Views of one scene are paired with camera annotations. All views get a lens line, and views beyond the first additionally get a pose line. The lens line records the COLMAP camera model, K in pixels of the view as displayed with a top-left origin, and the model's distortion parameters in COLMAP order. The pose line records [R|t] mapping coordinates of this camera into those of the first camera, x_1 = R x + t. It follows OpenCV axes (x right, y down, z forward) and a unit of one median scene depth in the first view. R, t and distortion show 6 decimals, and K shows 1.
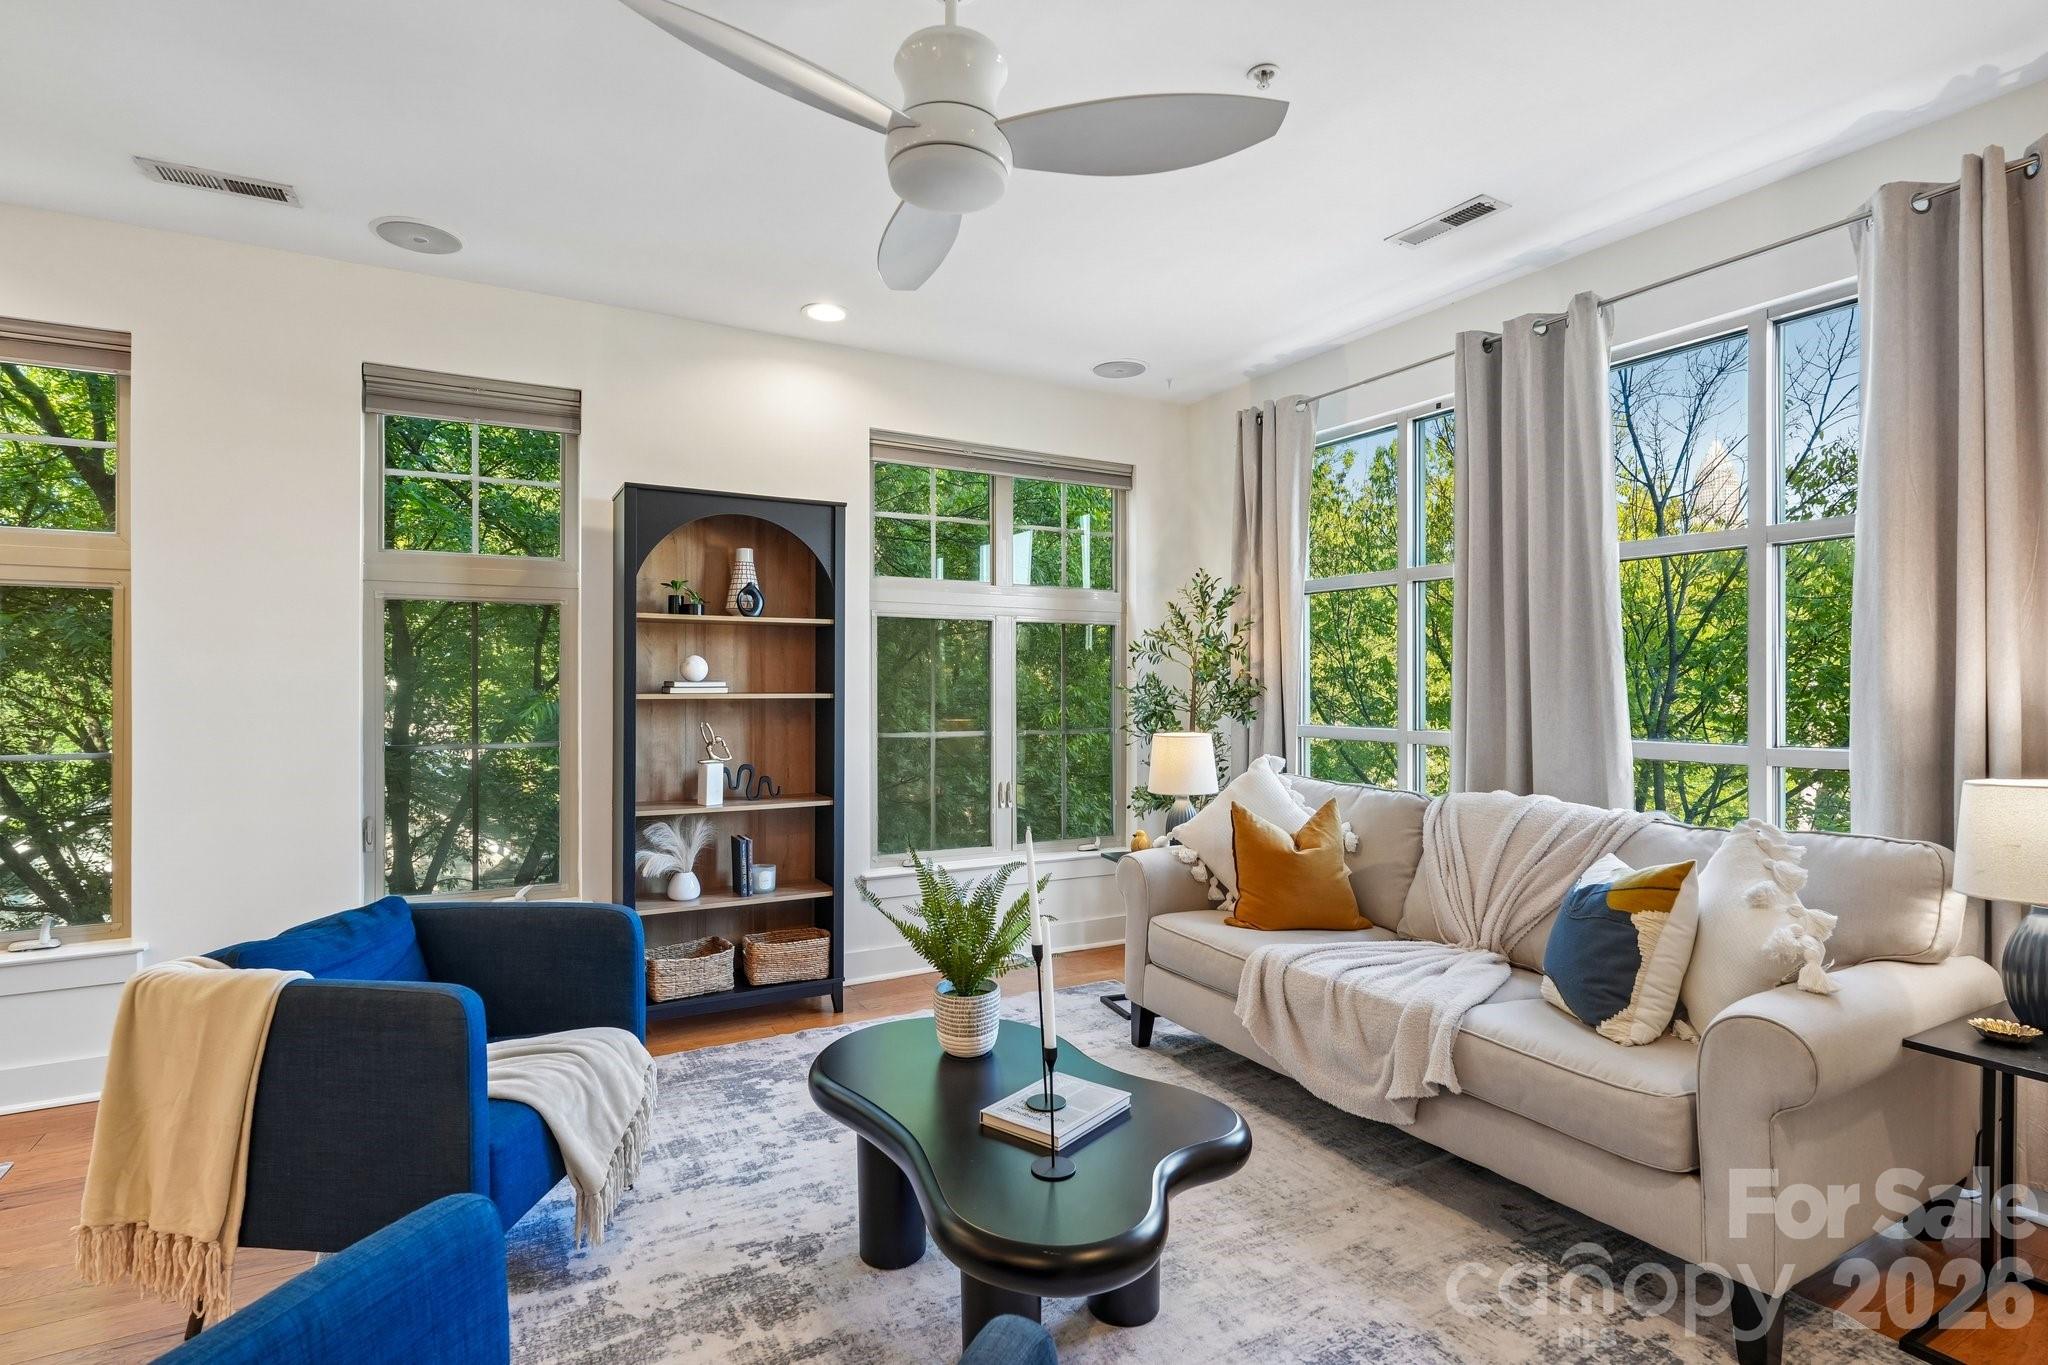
lens RADIAL K [[1017.7, 0, 1021.2], [0, 1017.7, 692.1], [0, 0, 1]] dist [-0.002946, 0.001008]
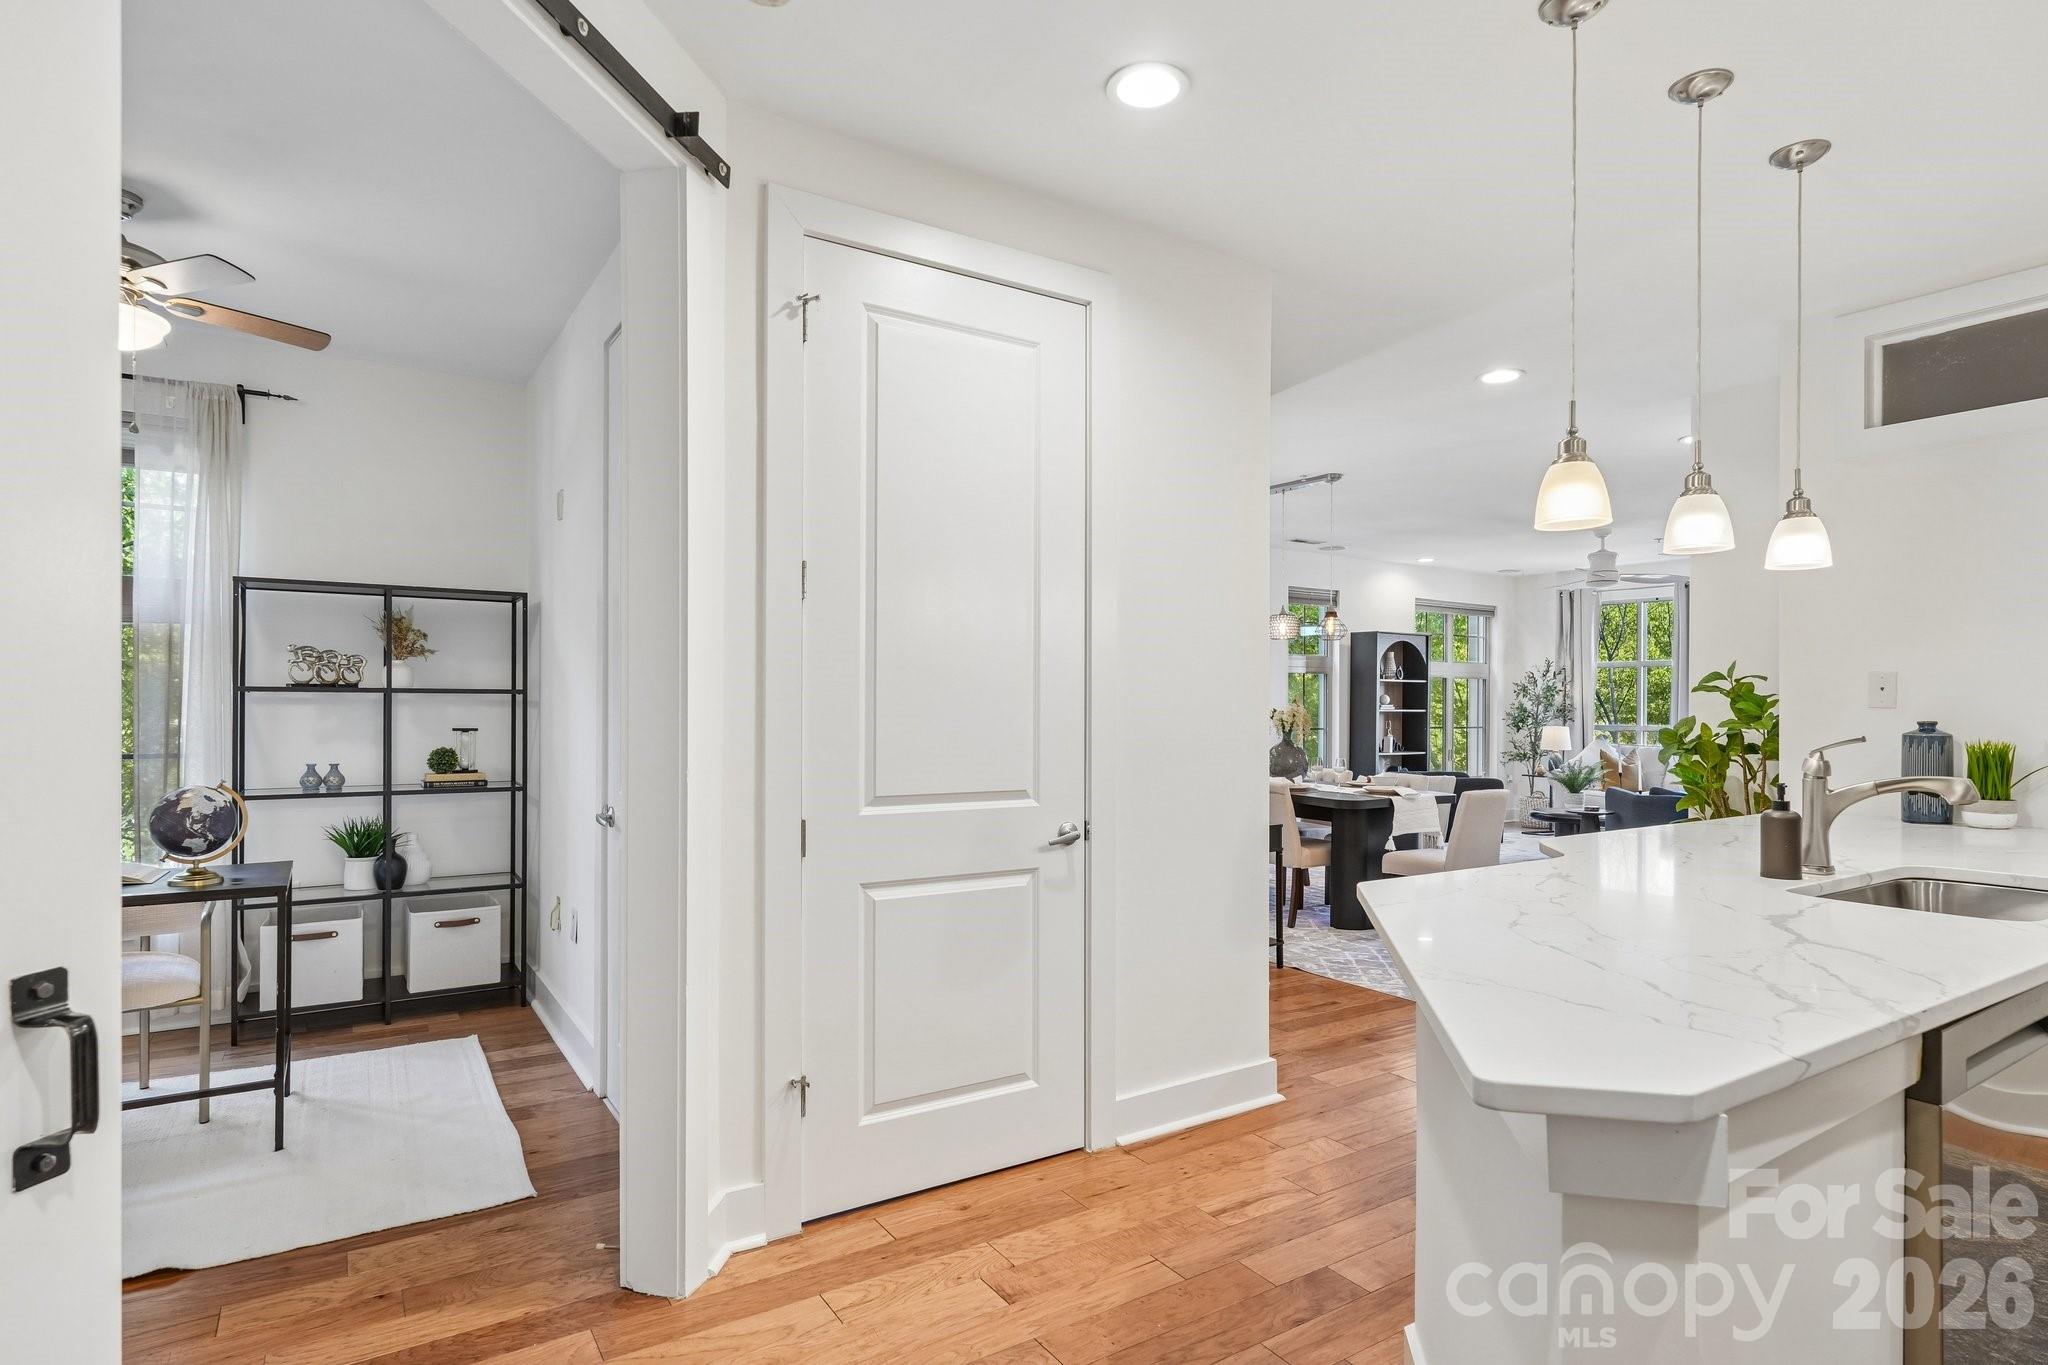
lens RADIAL K [[1068.3, 0, 1018.8], [0, 1068.3, 701.3], [0, 0, 1]] dist [0.001984, 0.000184]
pose [[0.998411, 0.005017, 0.056131, -1.455800], [-0.004510, 0.999948, -0.009151, 0.010065], [-0.056174, 0.008884, 0.998381, -1.729494]]
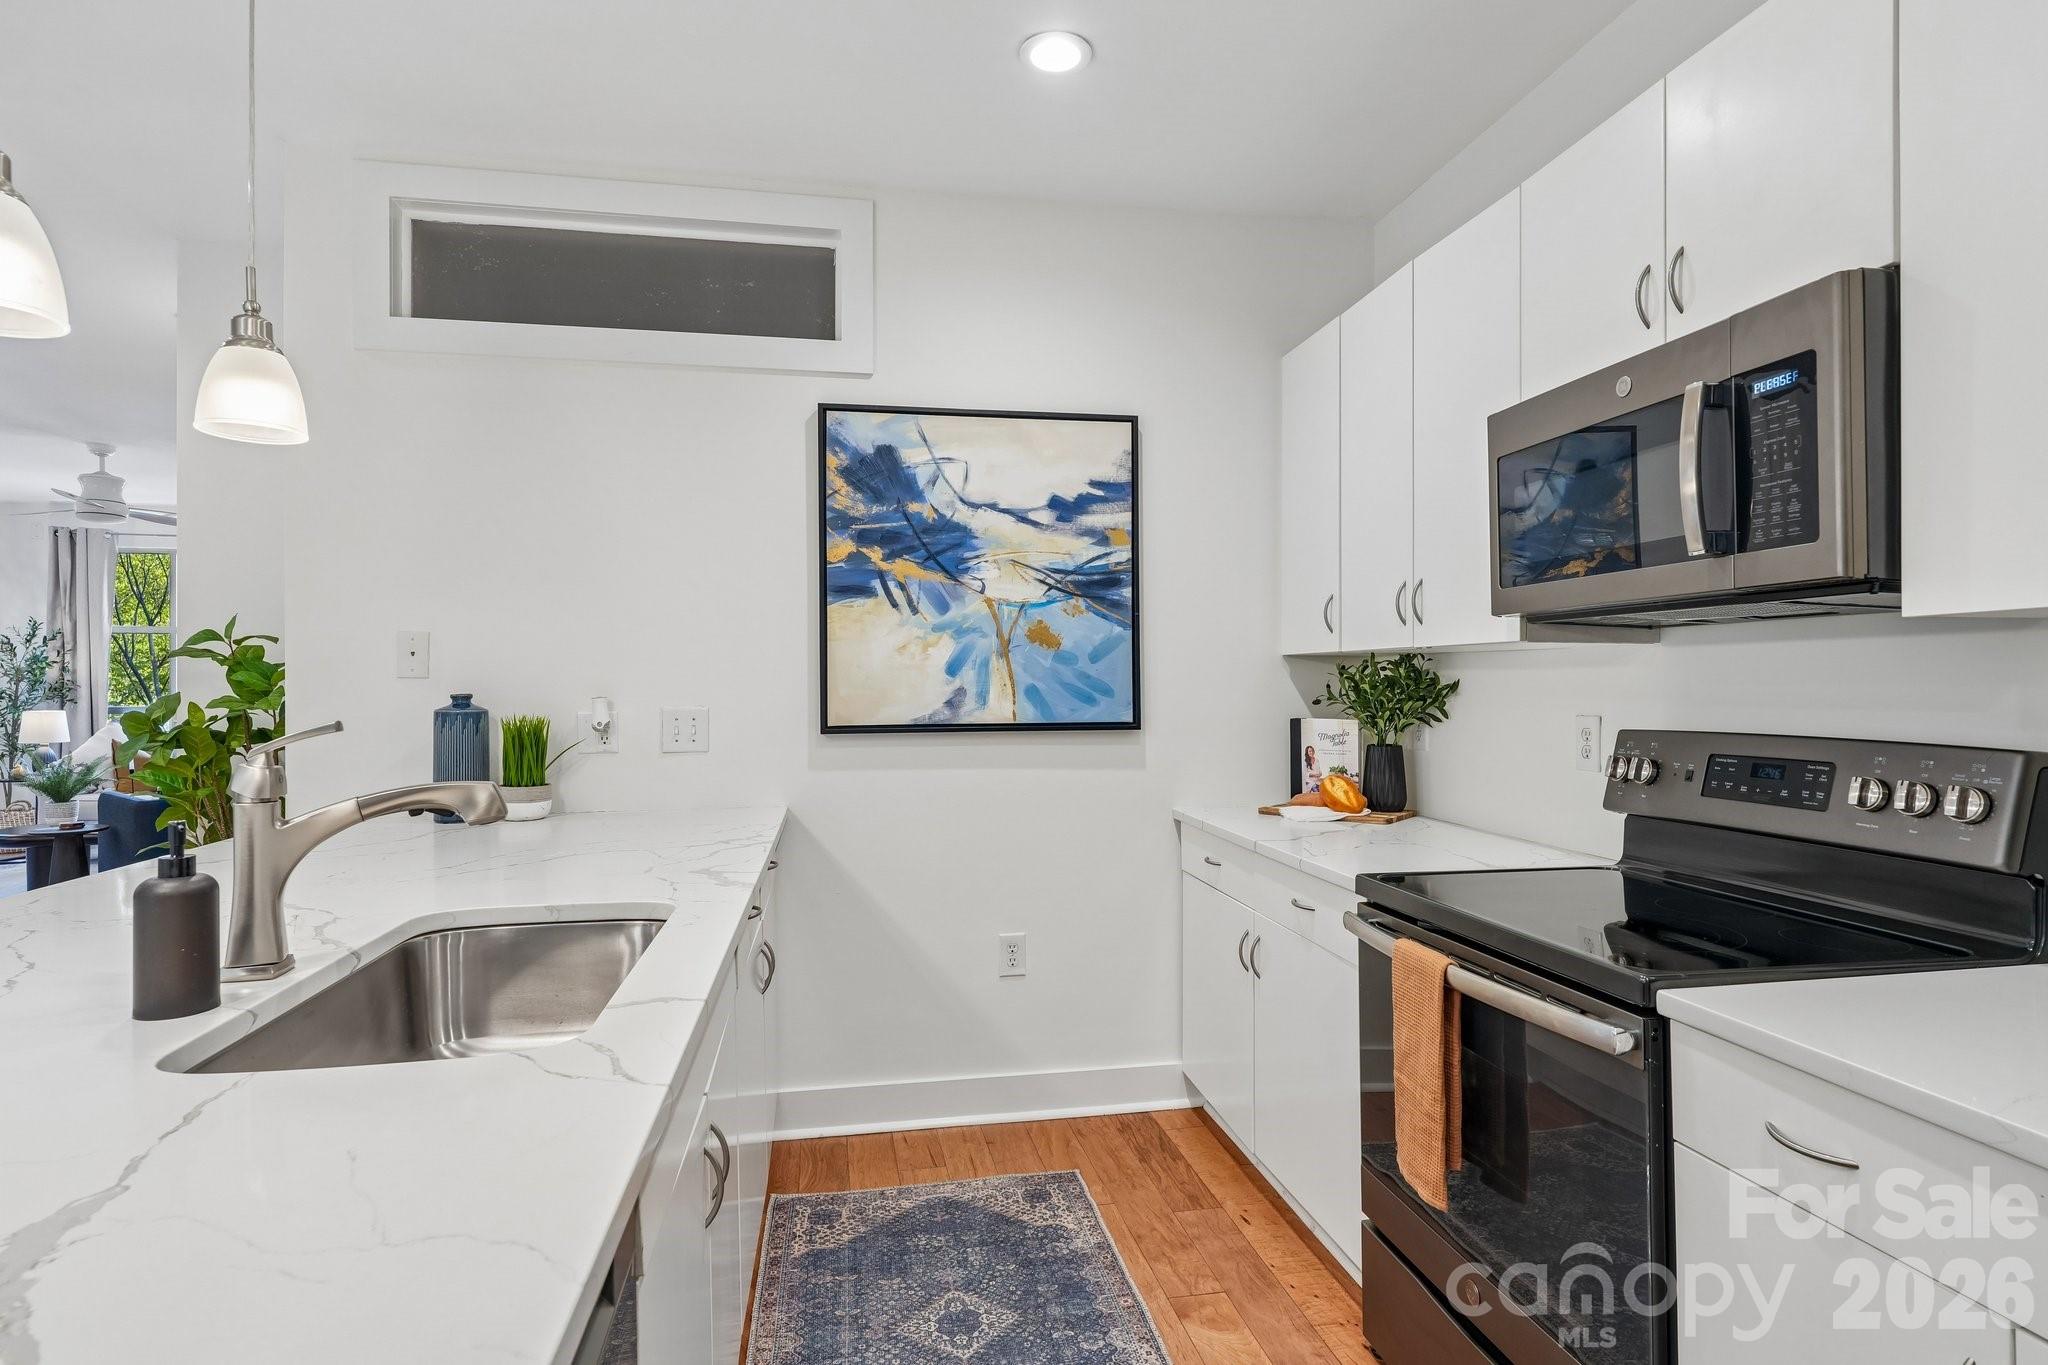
lens RADIAL K [[1068.3, 0, 1029.2], [0, 1068.3, 678.0], [0, 0, 1]] dist [0.001984, 0.000184]
pose [[0.334368, 0.002201, 0.942440, -1.184406], [0.010157, 0.999931, -0.005939, 0.012633], [-0.942388, 0.011558, 0.334323, -1.467027]]
